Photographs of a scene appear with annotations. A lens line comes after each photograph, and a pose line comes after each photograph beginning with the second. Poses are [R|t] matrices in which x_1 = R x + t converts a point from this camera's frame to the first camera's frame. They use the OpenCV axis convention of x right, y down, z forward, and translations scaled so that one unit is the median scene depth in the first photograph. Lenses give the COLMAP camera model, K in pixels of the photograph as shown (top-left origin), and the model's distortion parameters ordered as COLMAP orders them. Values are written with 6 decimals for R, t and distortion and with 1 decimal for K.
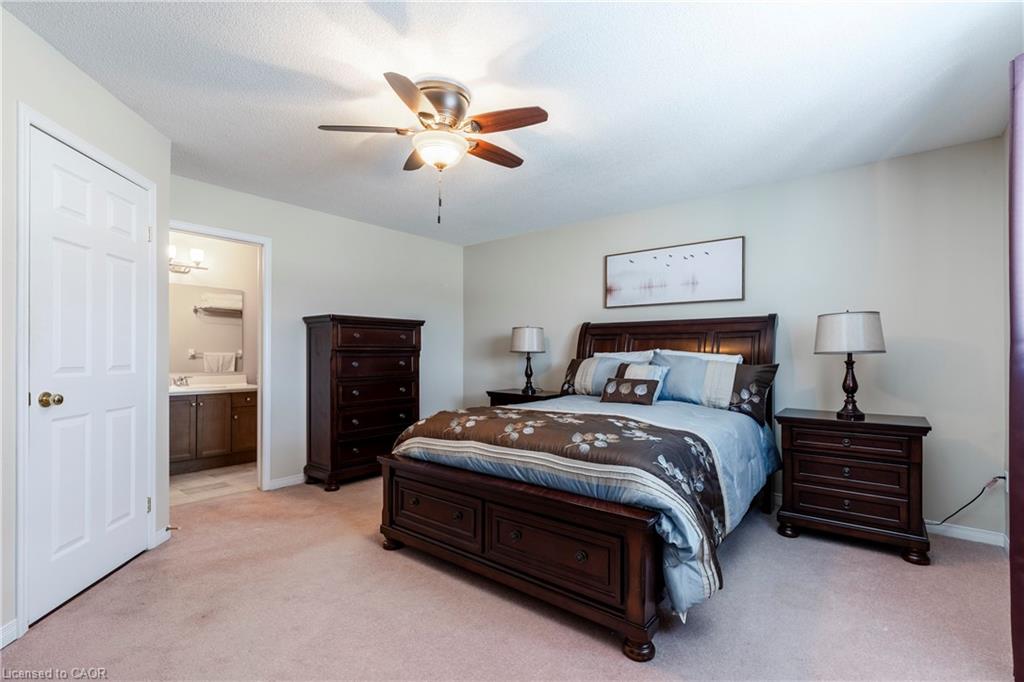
lens RADIAL K [[469.2, 0, 513.1], [0, 469.2, 350.5], [0, 0, 1]] dist [0.008903, 0.000481]
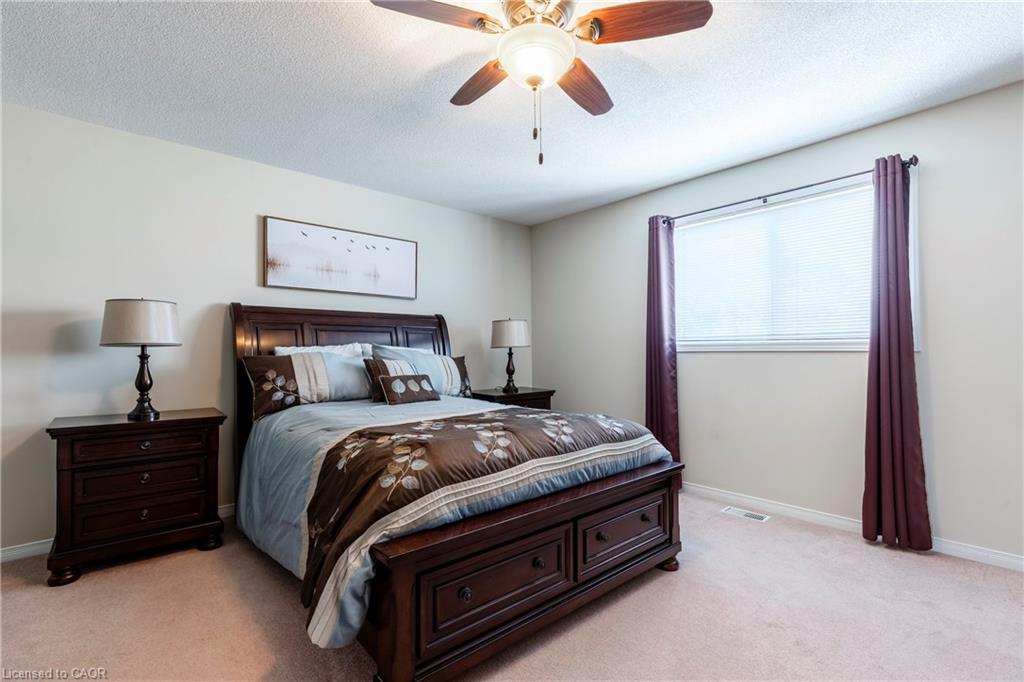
lens RADIAL K [[469.2, 0, 515.0], [0, 469.2, 339.0], [0, 0, 1]] dist [0.008903, 0.000481]
pose [[0.168630, 0.016232, 0.985546, -0.643334], [-0.006682, 0.999860, -0.015324, 0.002009], [-0.985657, -0.004001, 0.168714, 0.667200]]
